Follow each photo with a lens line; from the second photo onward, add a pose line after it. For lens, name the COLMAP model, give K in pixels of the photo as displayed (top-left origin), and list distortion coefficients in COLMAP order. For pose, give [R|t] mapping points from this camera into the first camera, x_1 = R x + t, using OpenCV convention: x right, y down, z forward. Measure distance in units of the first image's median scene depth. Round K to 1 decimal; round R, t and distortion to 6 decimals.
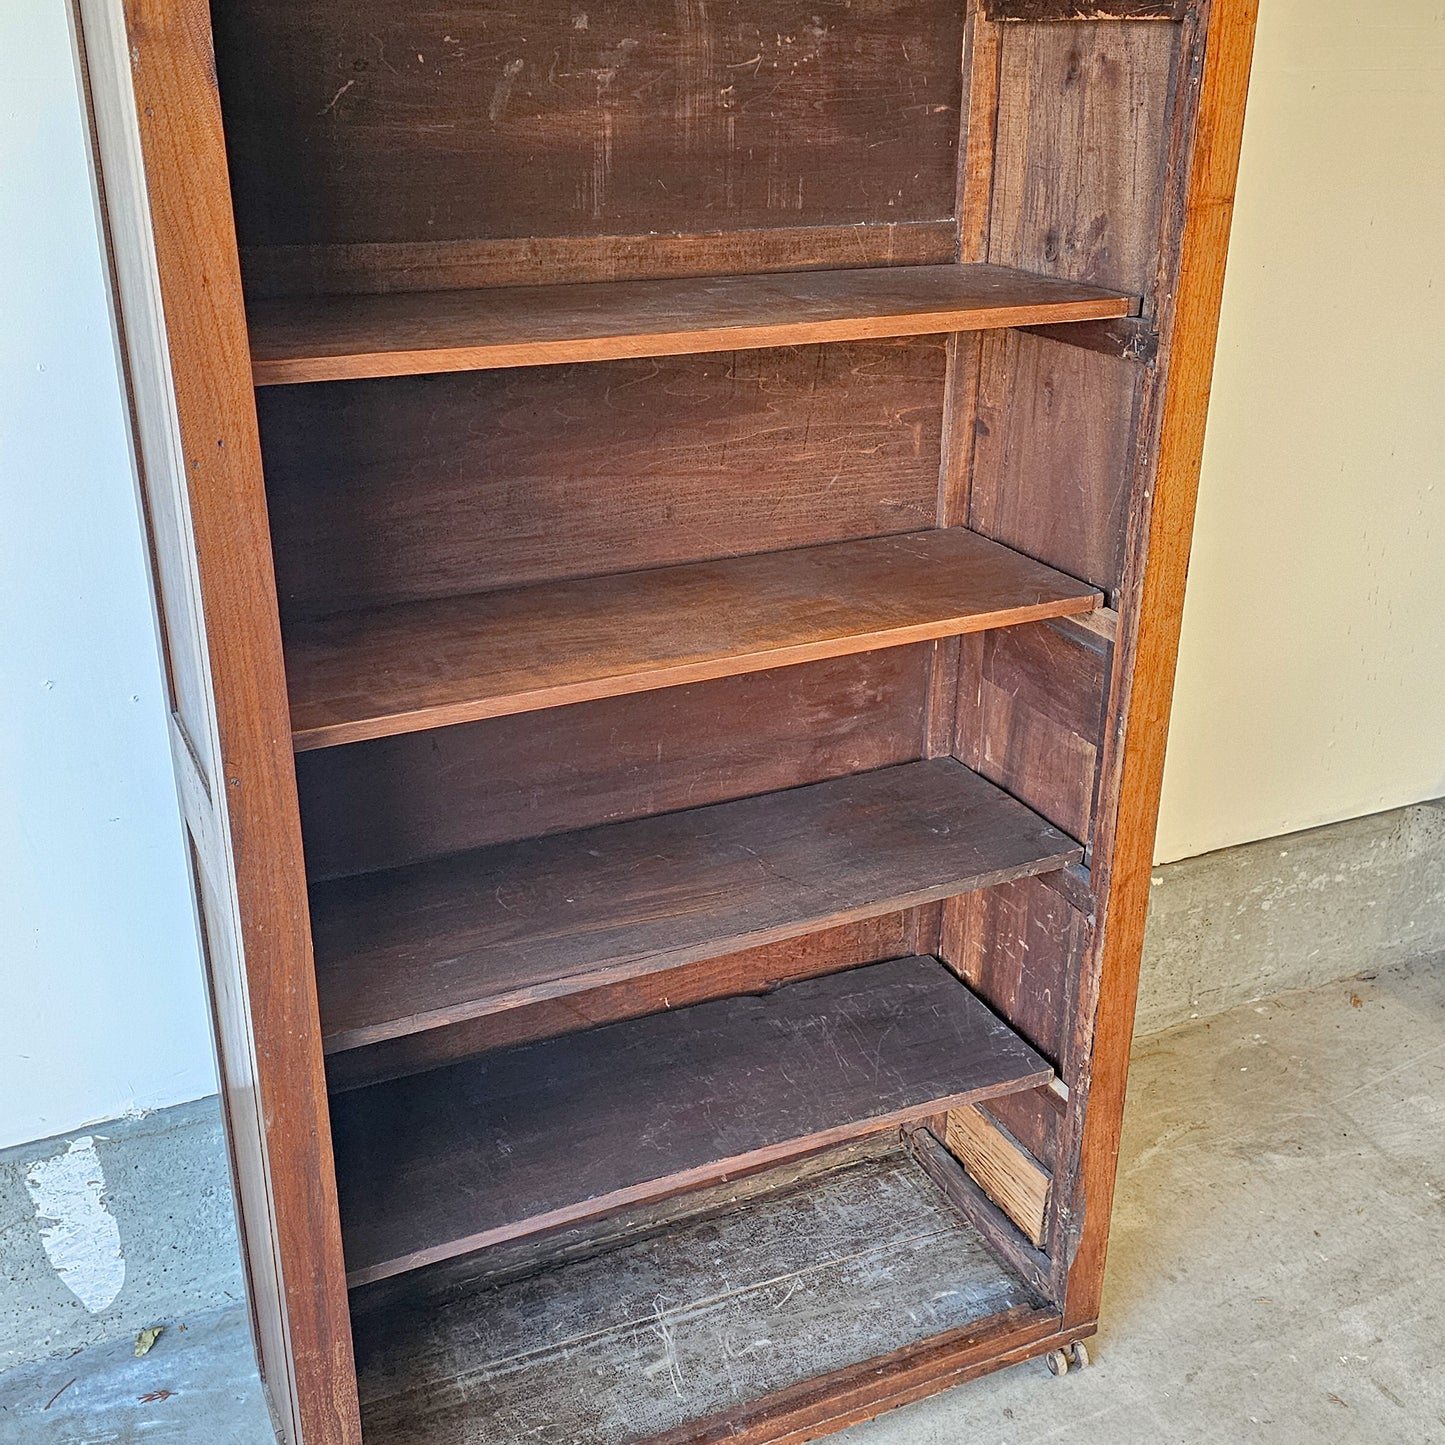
lens RADIAL K [[1635.8, 0, 715.8], [0, 1635.8, 694.3], [0, 0, 1]] dist [0.038264, 0.000000]
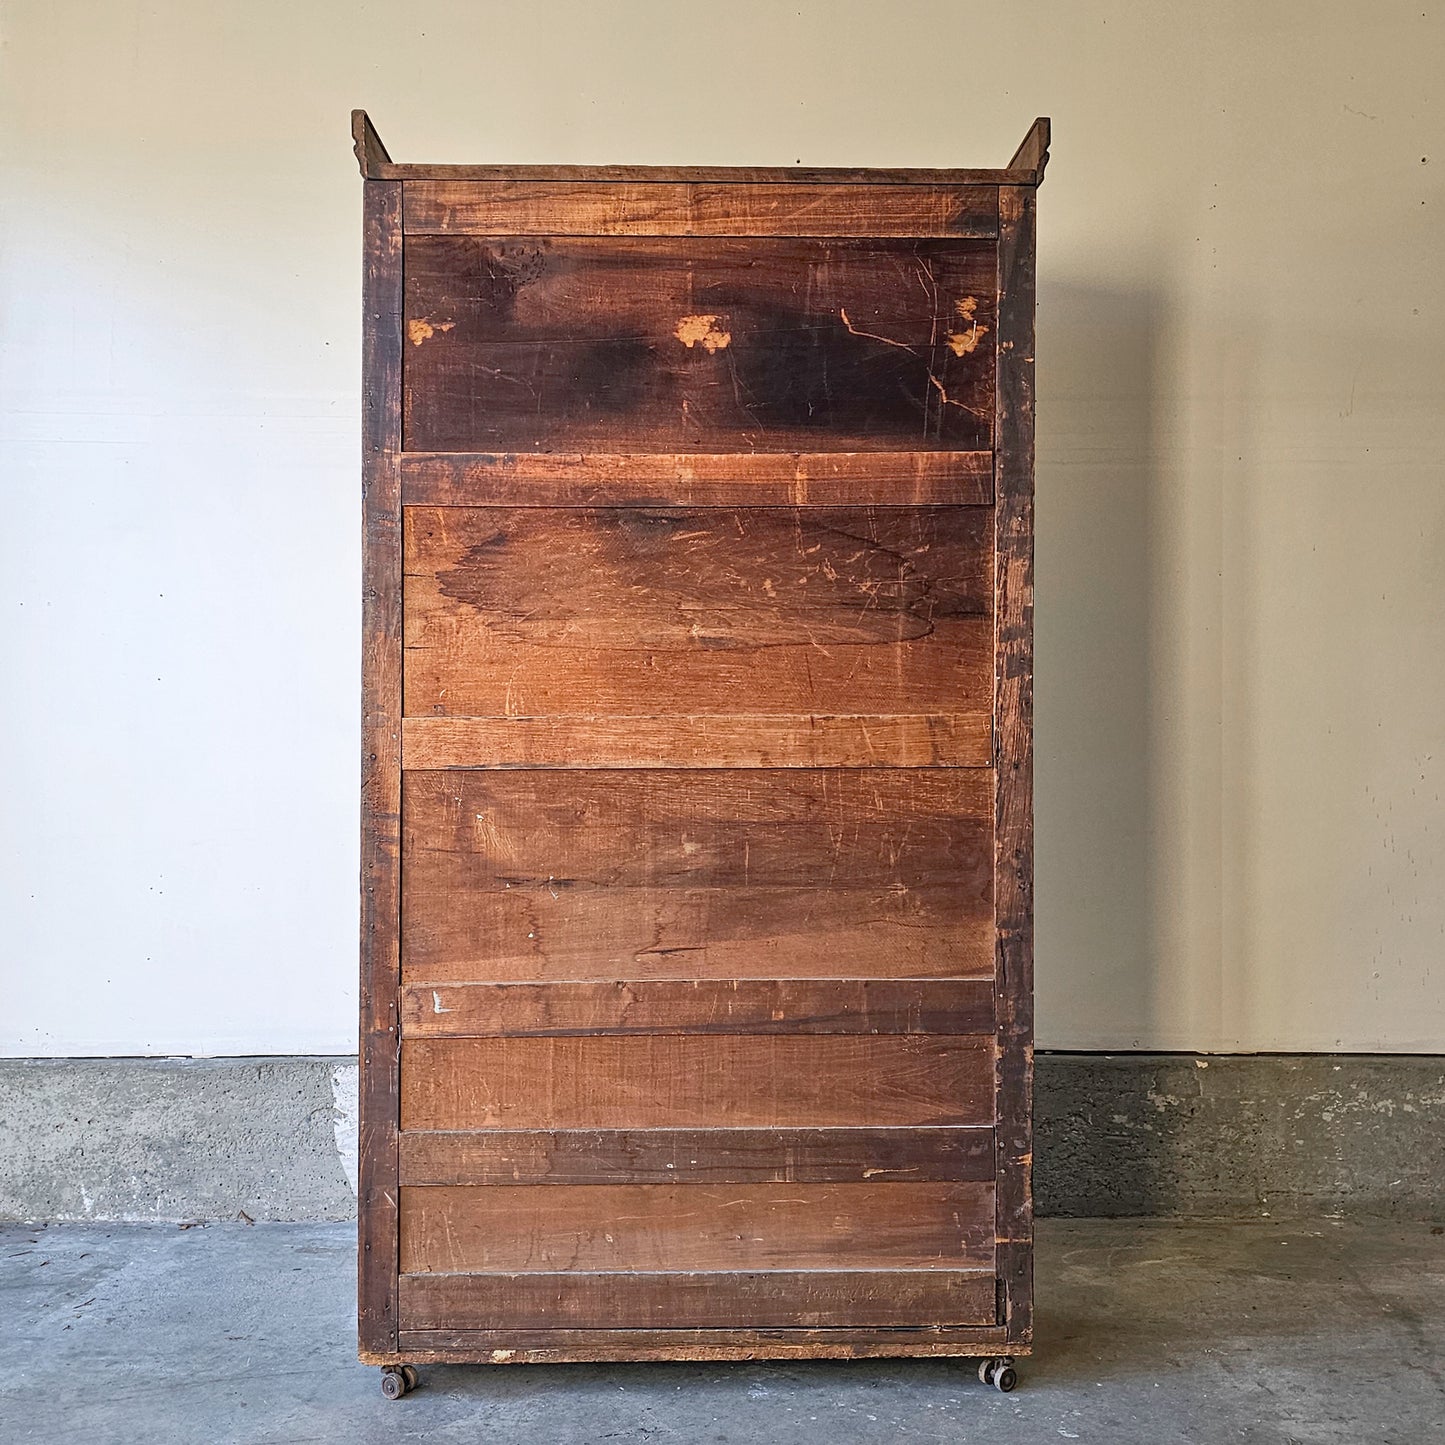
lens RADIAL K [[1705.4, 0, 686.8], [0, 1705.4, 656.4], [0, 0, 1]] dist [0.038229, 0.000000]
pose [[0.907386, -0.029832, -0.419239, 0.591676], [-0.154247, 0.904241, -0.398190, 0.515844], [0.390972, 0.425979, 0.815894, -0.394387]]
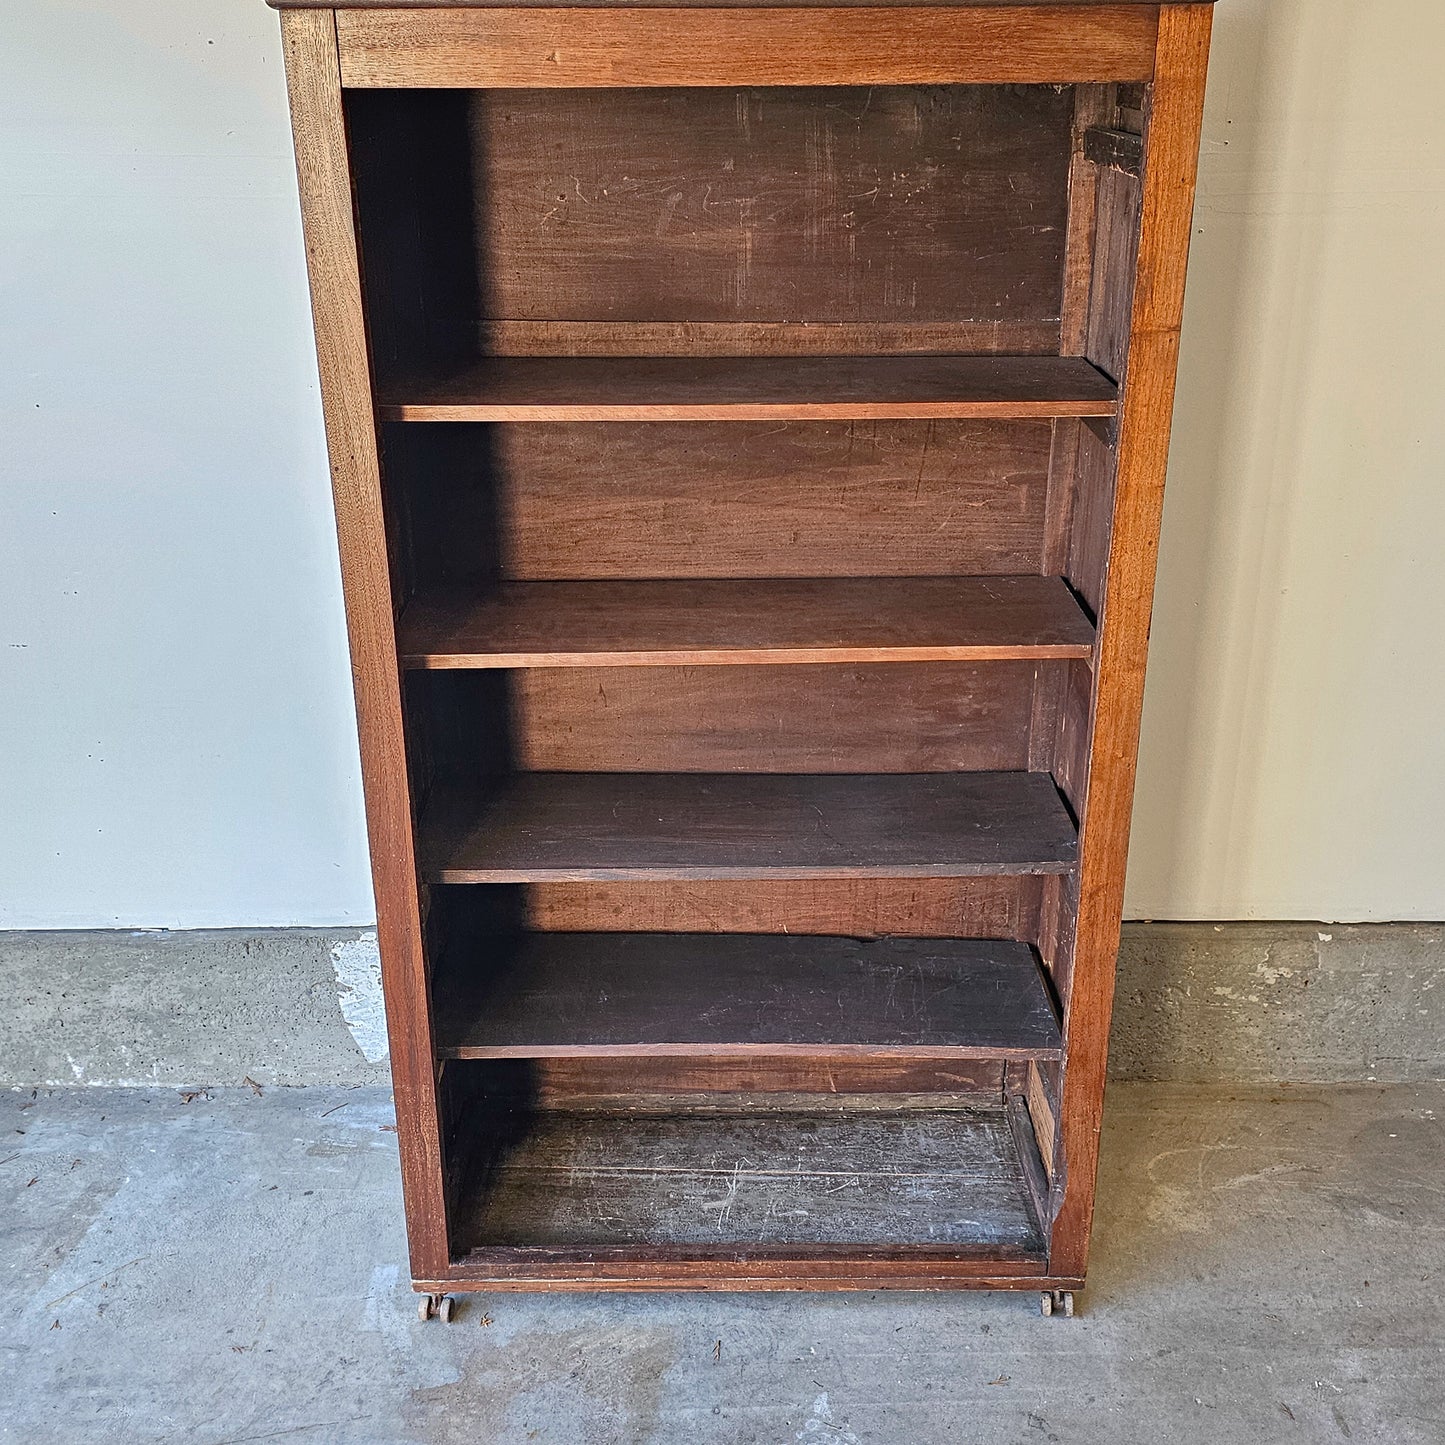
lens RADIAL K [[1635.8, 0, 708.5], [0, 1635.8, 686.3], [0, 0, 1]] dist [0.038264, 0.000000]
pose [[0.905139, 0.146050, -0.399241, 0.394469], [-0.148488, 0.988598, 0.025003, -0.016494], [0.398341, 0.036651, 0.916505, -0.169467]]
